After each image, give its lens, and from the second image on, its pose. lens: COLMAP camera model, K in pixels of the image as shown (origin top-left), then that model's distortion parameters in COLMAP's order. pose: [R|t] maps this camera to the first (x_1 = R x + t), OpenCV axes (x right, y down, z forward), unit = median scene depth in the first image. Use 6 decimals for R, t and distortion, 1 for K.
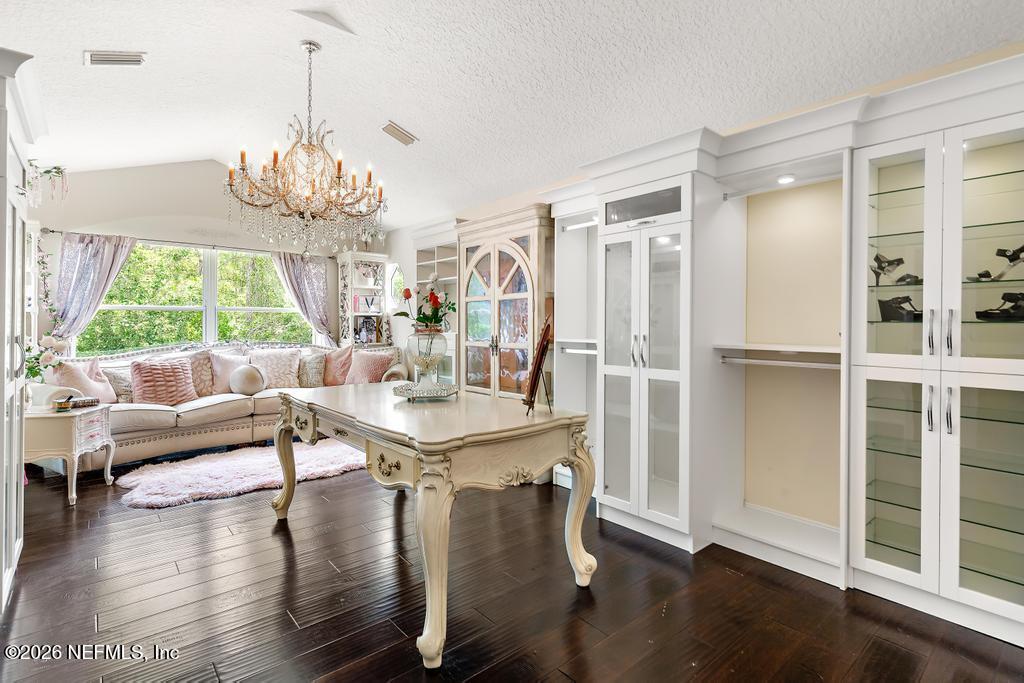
lens RADIAL K [[485.2, 0, 505.0], [0, 485.2, 325.0], [0, 0, 1]] dist [0.001528, 0.000141]
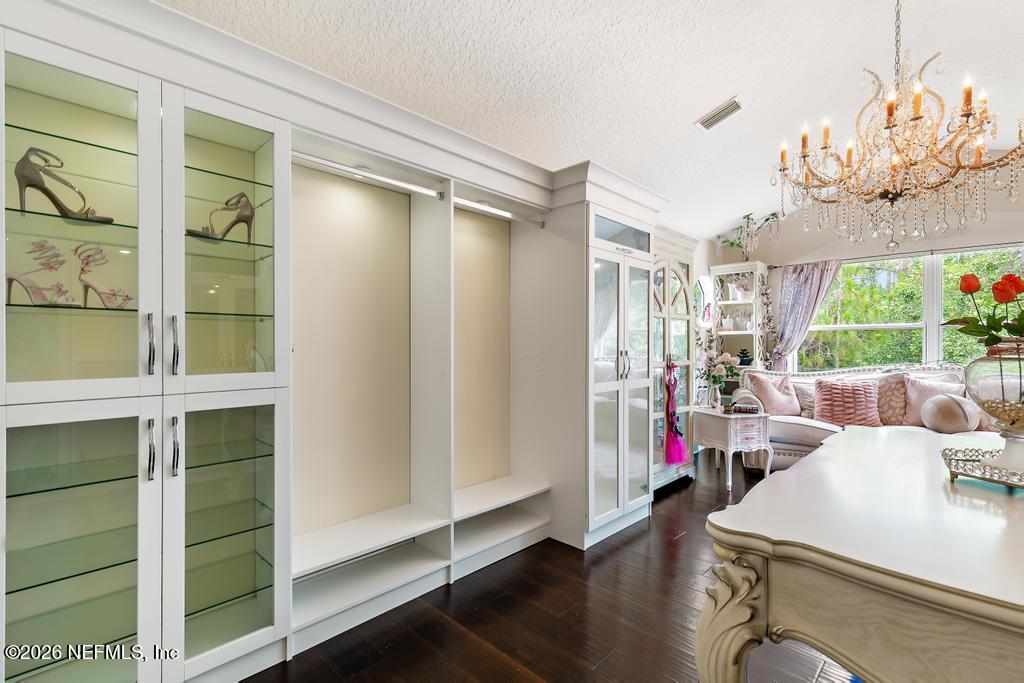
lens RADIAL K [[459.6, 0, 511.5], [0, 459.6, 345.0], [0, 0, 1]] dist [-0.002860, -0.000692]
pose [[0.084092, -0.002556, -0.996455, 0.162414], [-0.000561, 0.999996, -0.002612, 0.004617], [0.996458, 0.000779, 0.084090, 0.263330]]
